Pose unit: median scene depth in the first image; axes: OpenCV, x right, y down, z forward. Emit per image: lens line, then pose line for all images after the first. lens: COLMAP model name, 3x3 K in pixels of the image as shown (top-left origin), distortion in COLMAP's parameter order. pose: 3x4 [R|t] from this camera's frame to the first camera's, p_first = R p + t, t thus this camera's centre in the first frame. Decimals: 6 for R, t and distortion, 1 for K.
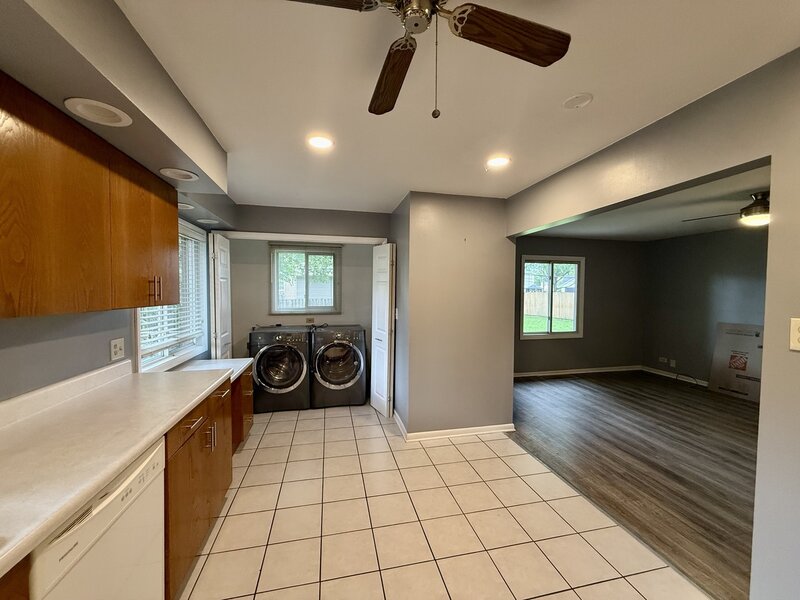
lens RADIAL K [[321.3, 0, 400.1], [0, 321.3, 301.0], [0, 0, 1]] dist [0.001282, 0.000021]
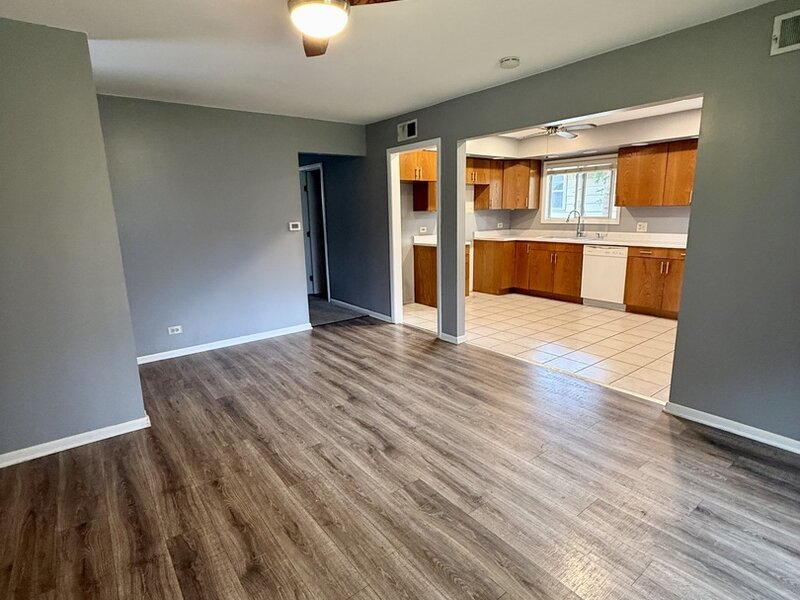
lens RADIAL K [[425.3, 0, 400.1], [0, 425.3, 299.0], [0, 0, 1]] dist [-0.002254, -0.000219]
pose [[-0.905595, 0.099716, -0.412255, 1.280521], [0.002200, 0.973062, 0.230531, -0.018991], [0.424137, 0.207861, -0.881420, 1.621504]]
